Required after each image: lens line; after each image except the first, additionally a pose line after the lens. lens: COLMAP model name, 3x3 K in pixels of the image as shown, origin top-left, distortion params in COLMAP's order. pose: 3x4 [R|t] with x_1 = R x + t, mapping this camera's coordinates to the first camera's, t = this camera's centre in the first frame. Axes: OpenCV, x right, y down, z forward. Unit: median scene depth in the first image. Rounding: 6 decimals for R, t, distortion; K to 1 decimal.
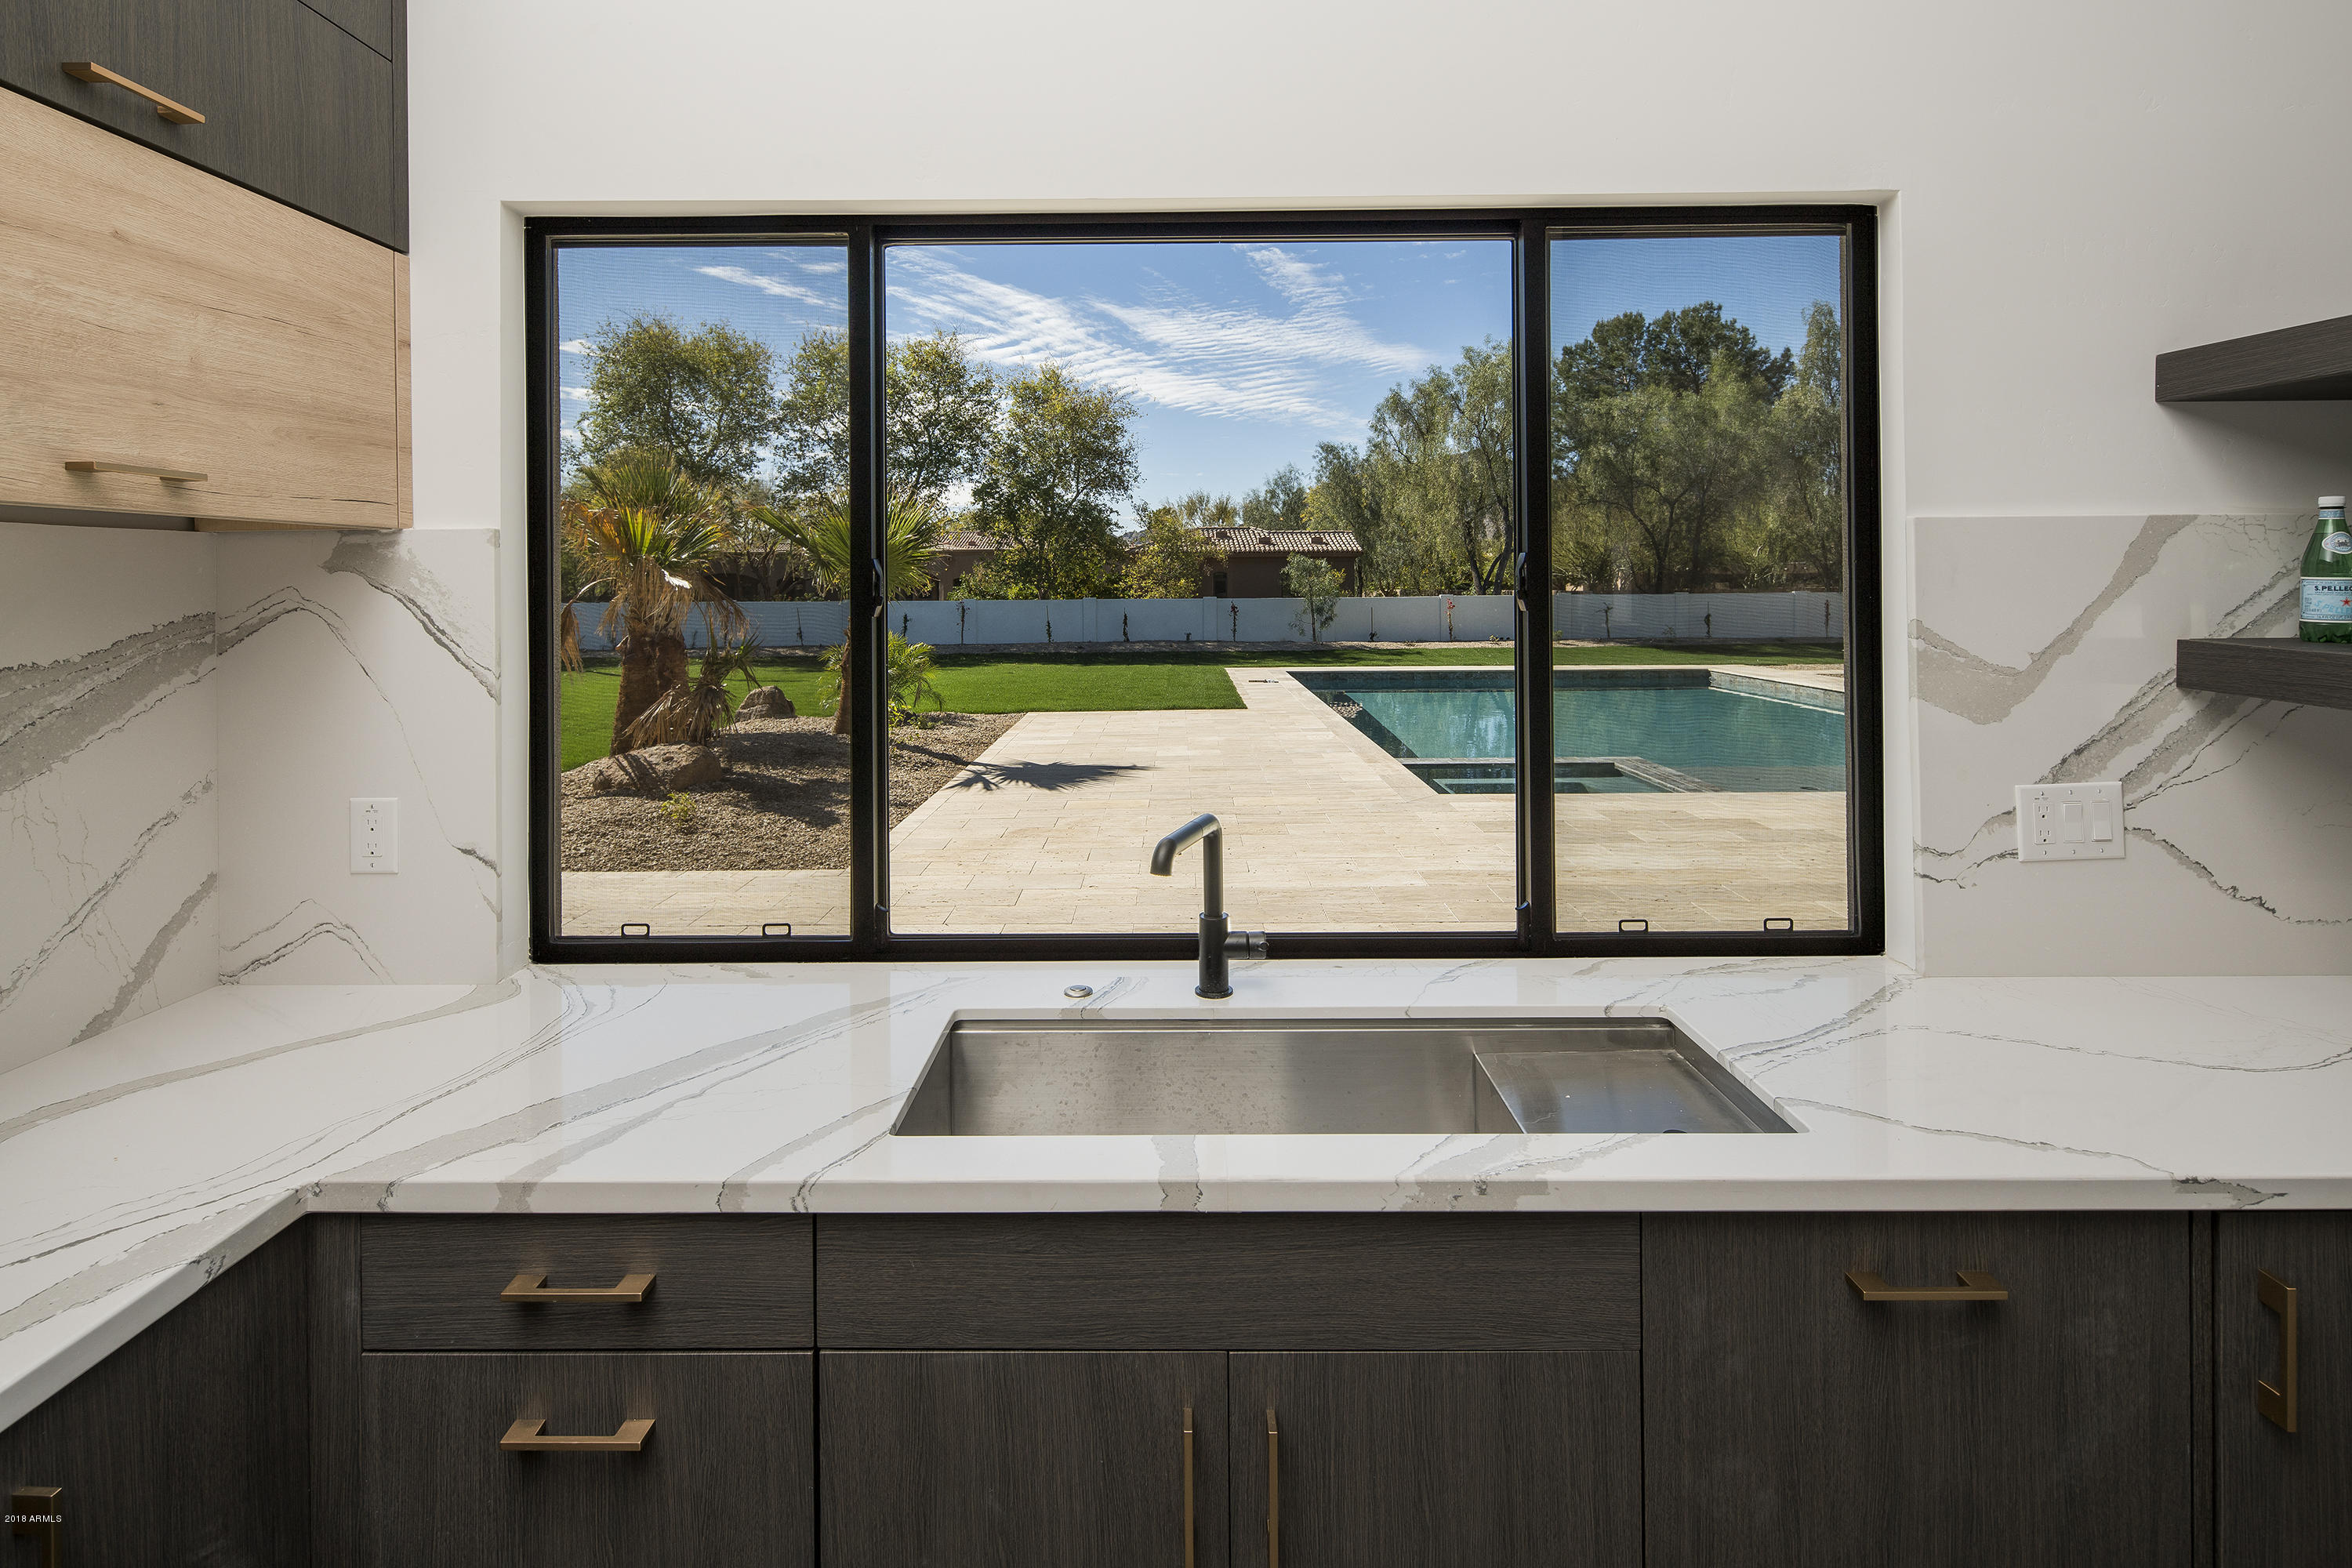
lens RADIAL K [[1147.7, 0, 1171.7], [0, 1147.7, 591.9], [0, 0, 1]] dist [0.000077, -0.000507]
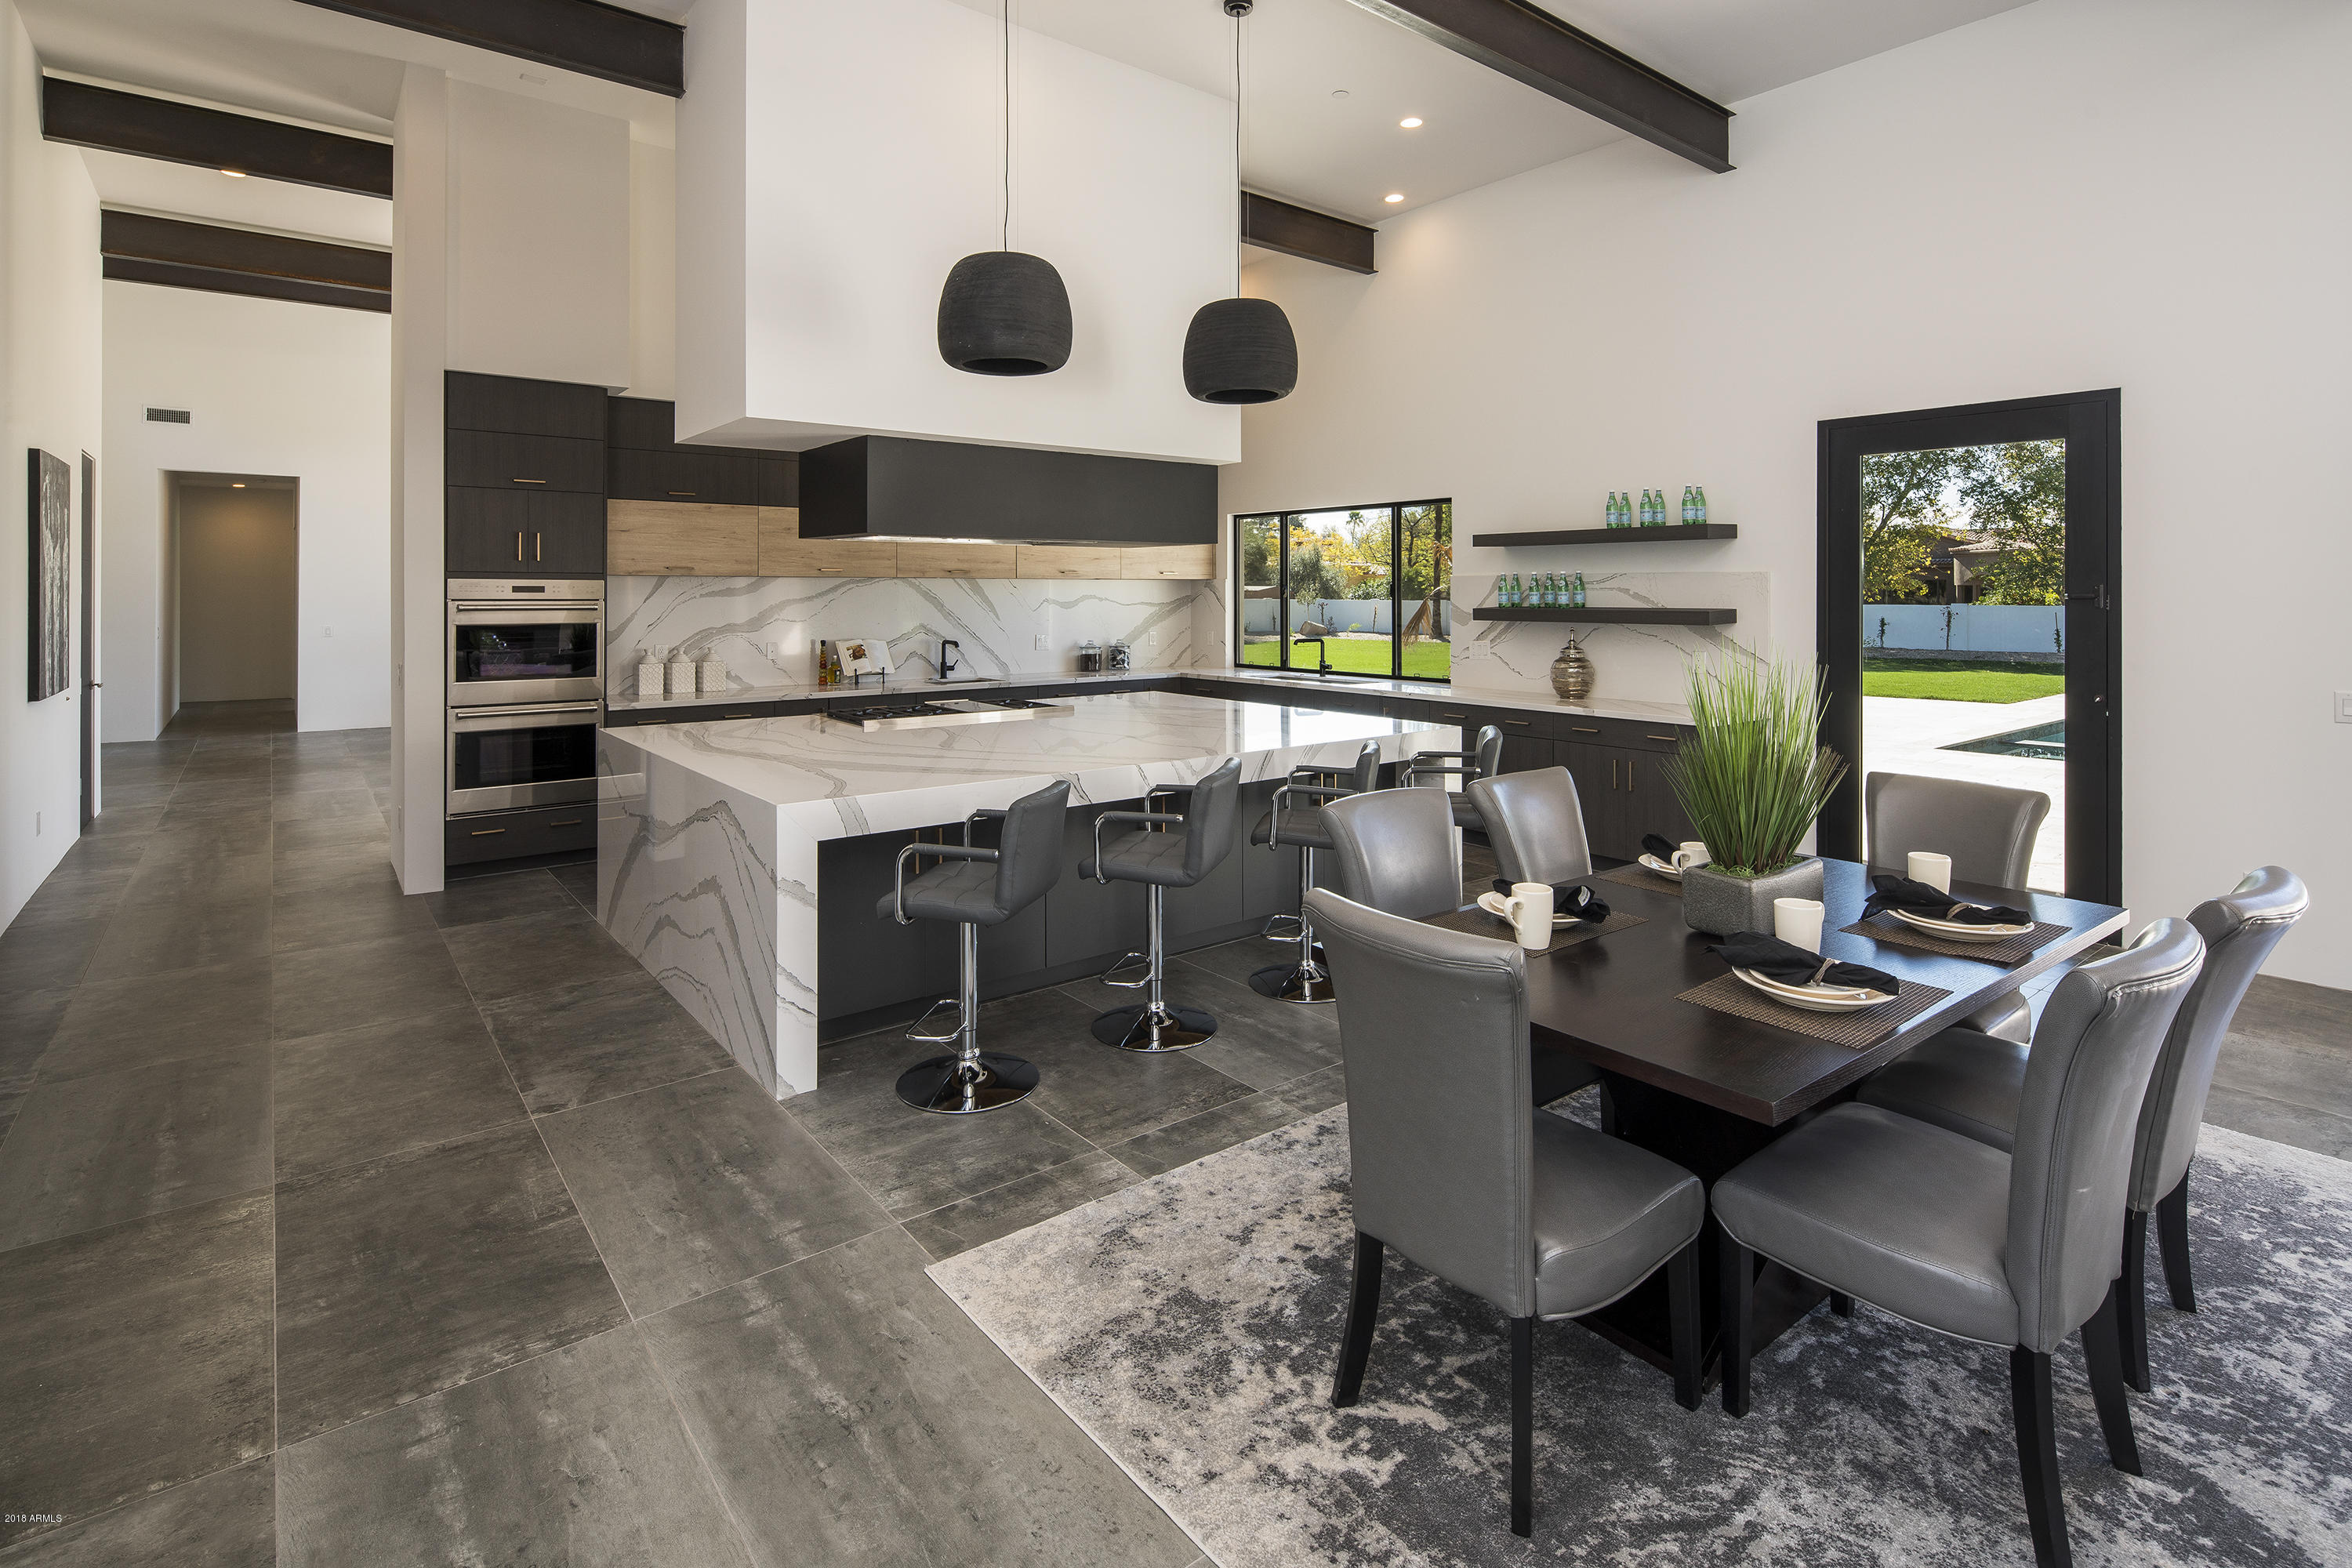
lens RADIAL K [[1147.7, 0, 1171.7], [0, 1147.7, 591.9], [0, 0, 1]] dist [0.000077, -0.000507]
pose [[0.623586, 0.008408, -0.781710, 0.152125], [-0.009231, 0.999952, 0.003392, -0.000554], [0.781700, 0.005100, 0.623633, -0.110127]]
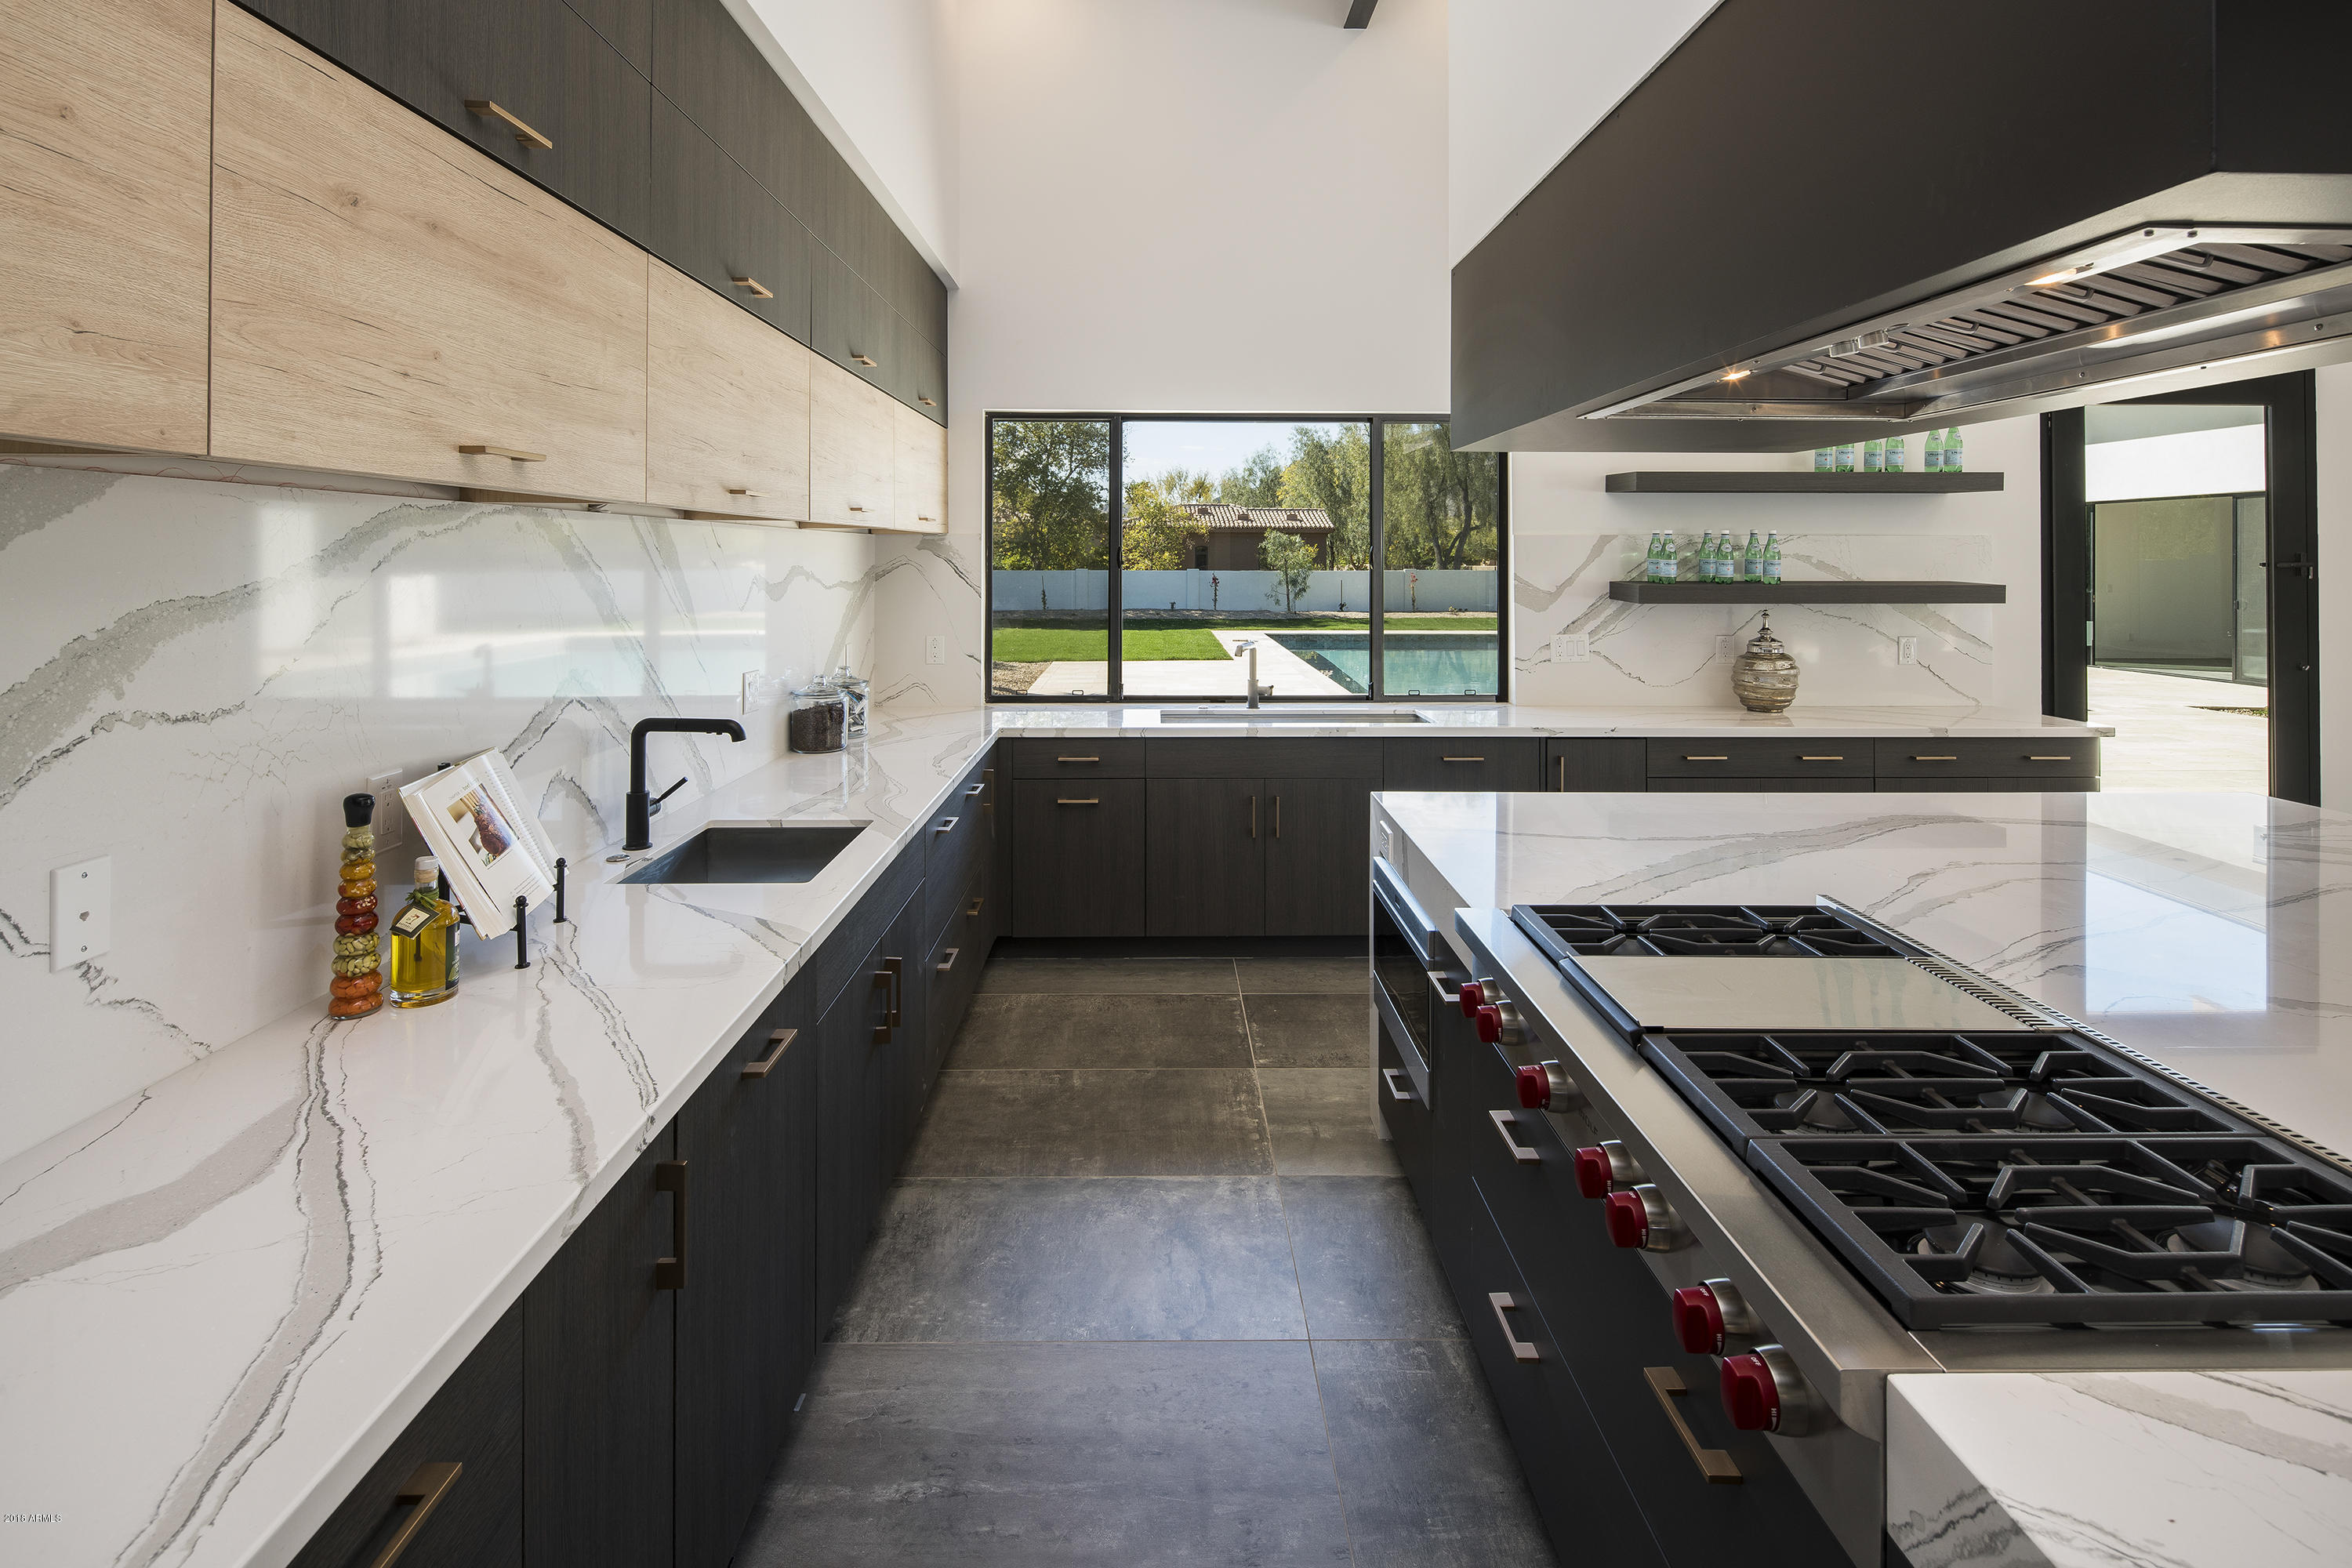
lens RADIAL K [[1142.4, 0, 1179.3], [0, 1142.4, 555.7], [0, 0, 1]] dist [-0.001857, -0.001309]
pose [[0.999558, 0.009576, 0.028148, -0.009777], [-0.009356, 0.999925, -0.007940, 0.000565], [-0.028222, 0.007673, 0.999572, -0.075682]]
